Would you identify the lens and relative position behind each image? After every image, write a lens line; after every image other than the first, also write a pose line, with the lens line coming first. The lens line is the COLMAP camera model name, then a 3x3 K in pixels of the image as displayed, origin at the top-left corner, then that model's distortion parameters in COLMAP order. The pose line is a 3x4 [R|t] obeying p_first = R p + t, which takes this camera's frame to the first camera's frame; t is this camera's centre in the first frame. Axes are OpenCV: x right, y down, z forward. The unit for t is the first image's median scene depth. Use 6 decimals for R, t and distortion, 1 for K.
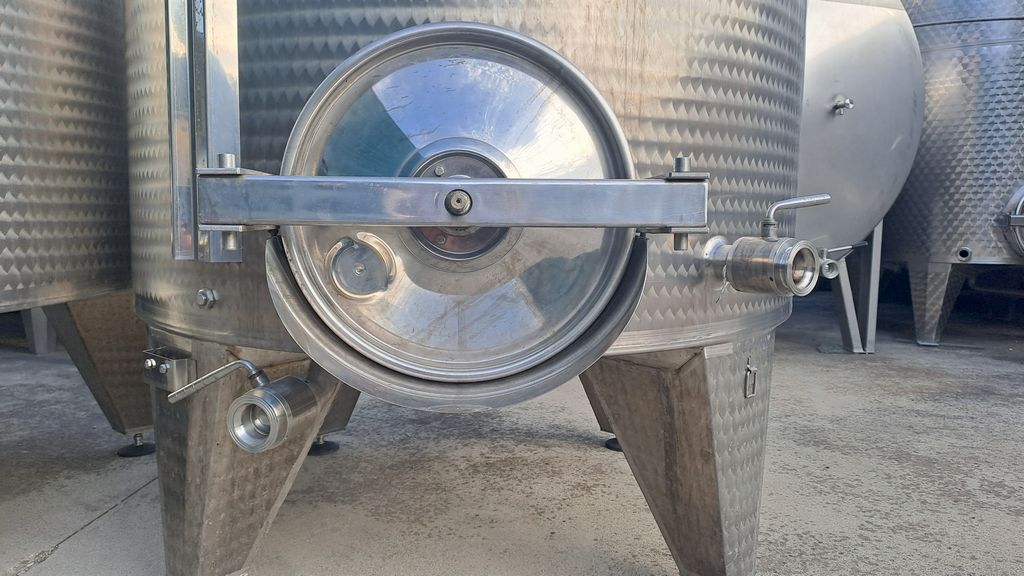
lens RADIAL K [[761.1, 0, 513.7], [0, 761.1, 286.9], [0, 0, 1]] dist [0.049157, -0.043087]
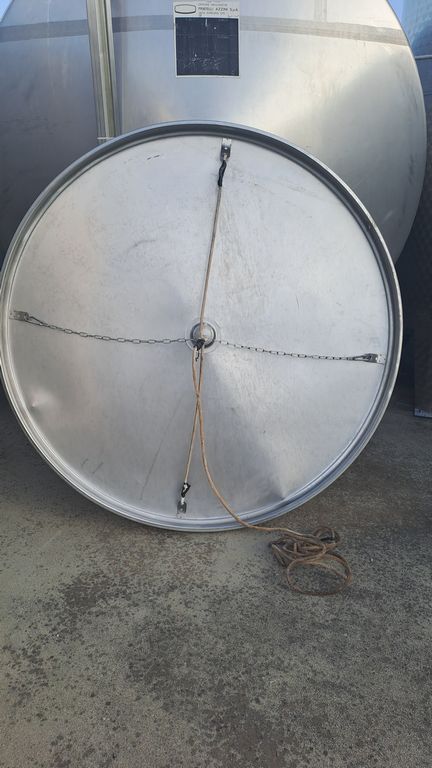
lens RADIAL K [[570.8, 0, 216.0], [0, 570.8, 381.1], [0, 0, 1]] dist [0.049157, -0.043087]
pose [[0.999739, 0.008697, -0.021131, 0.501372], [-0.002805, 0.964446, 0.264264, -0.281545], [0.022678, -0.264135, 0.964219, 0.510586]]
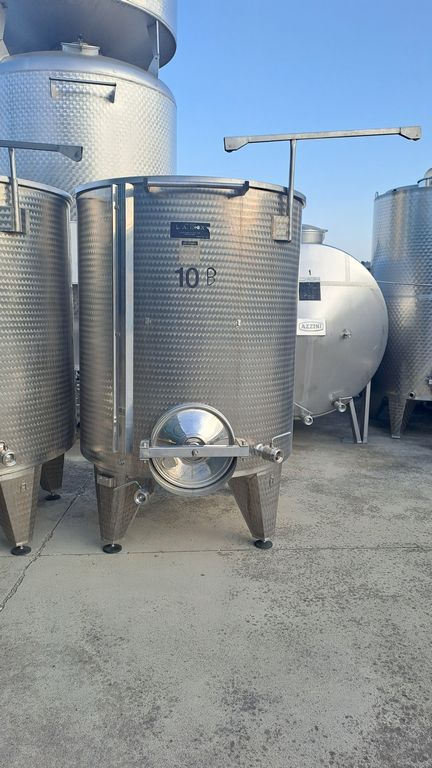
lens RADIAL K [[570.8, 0, 214.2], [0, 570.8, 380.6], [0, 0, 1]] dist [0.049157, -0.043087]
pose [[0.998764, -0.001141, 0.049691, -0.047509], [-0.001140, 0.998947, 0.045859, -0.266045], [-0.049691, -0.045859, 0.997711, -0.921001]]
